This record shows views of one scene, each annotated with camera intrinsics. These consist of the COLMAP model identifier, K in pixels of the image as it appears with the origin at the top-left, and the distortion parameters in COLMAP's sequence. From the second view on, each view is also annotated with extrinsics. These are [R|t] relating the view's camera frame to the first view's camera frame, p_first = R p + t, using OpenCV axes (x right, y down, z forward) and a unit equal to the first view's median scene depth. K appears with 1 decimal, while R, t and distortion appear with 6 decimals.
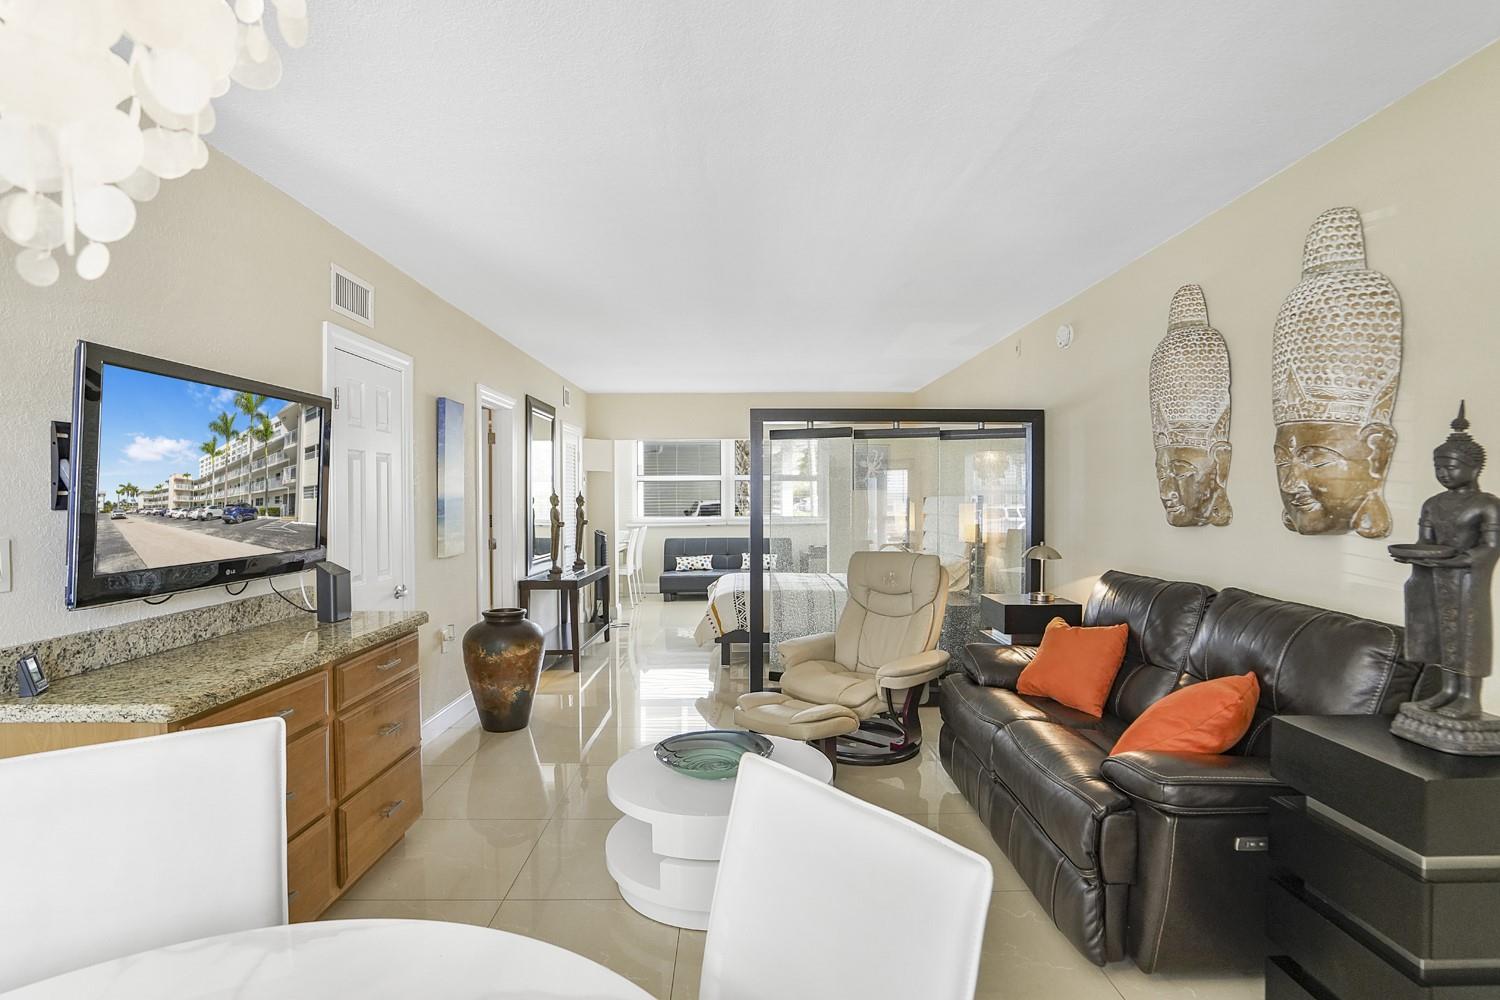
lens RADIAL K [[706.1, 0, 728.8], [0, 706.1, 511.4], [0, 0, 1]] dist [-0.022472, 0.000400]
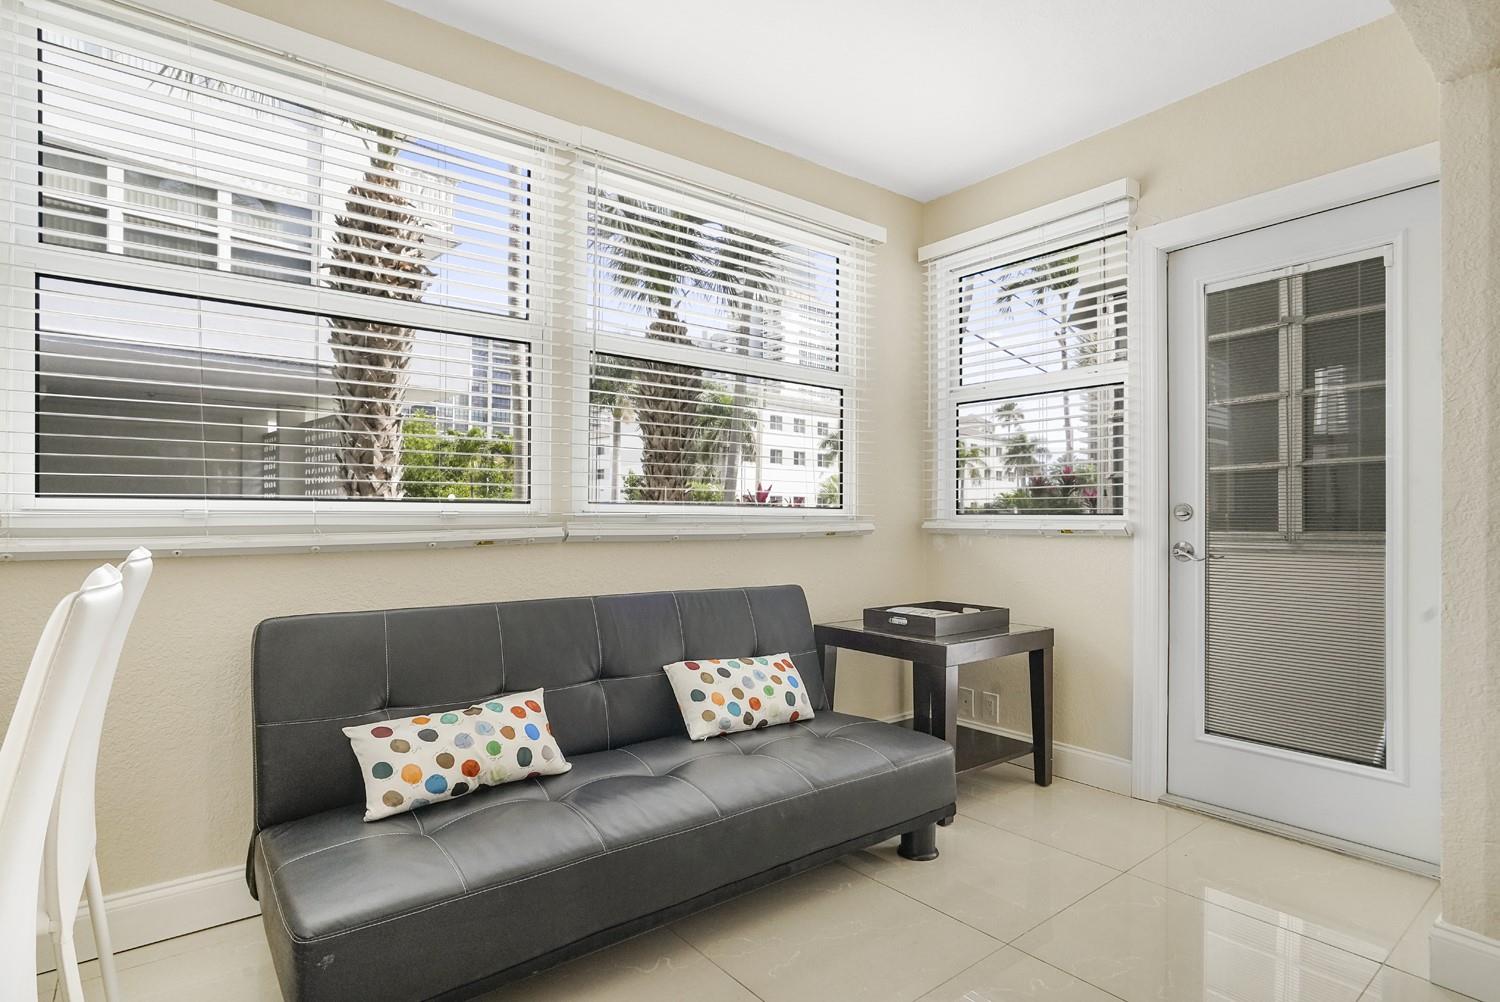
lens RADIAL K [[785.2, 0, 750.0], [0, 785.2, 501.0], [0, 0, 1]] dist [-0.041796, 0.000025]
pose [[0.784813, 0.021739, 0.619351, -0.323313], [0.002204, 0.999280, -0.037868, 0.047981], [-0.619729, 0.031085, 0.784200, 2.214366]]
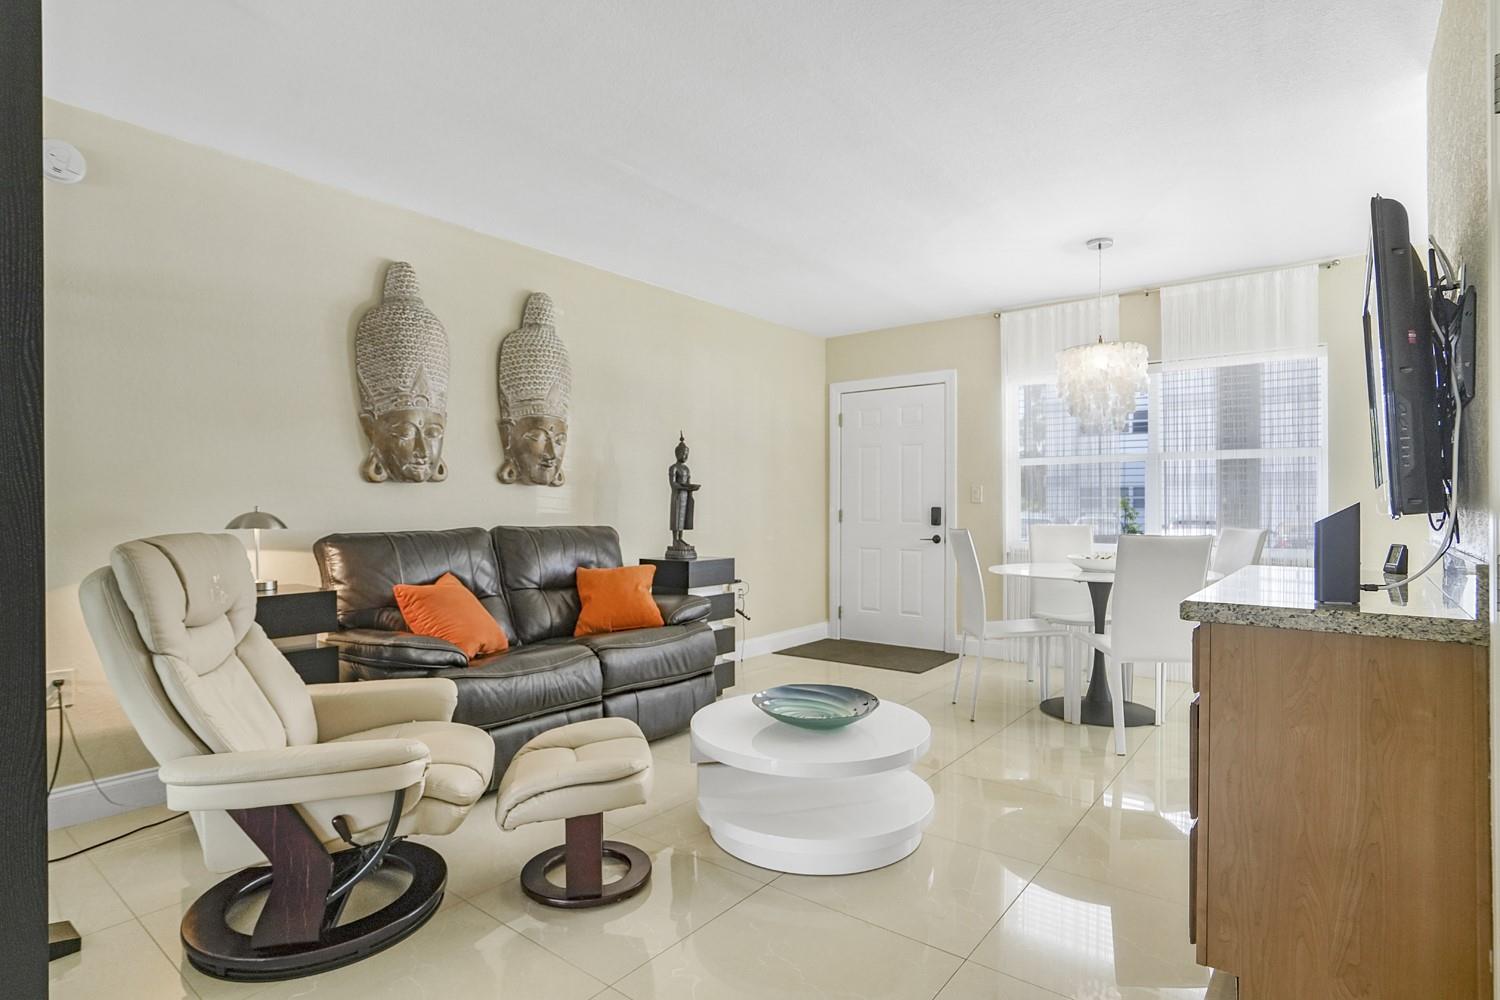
lens RADIAL K [[739.4, 0, 737.4], [0, 739.4, 506.6], [0, 0, 1]] dist [-0.023043, 0.000363]
pose [[-0.787210, 0.003059, 0.616677, -0.375610], [0.014448, 0.999805, 0.013484, 0.041491], [-0.616516, 0.019524, -0.787100, 1.286111]]
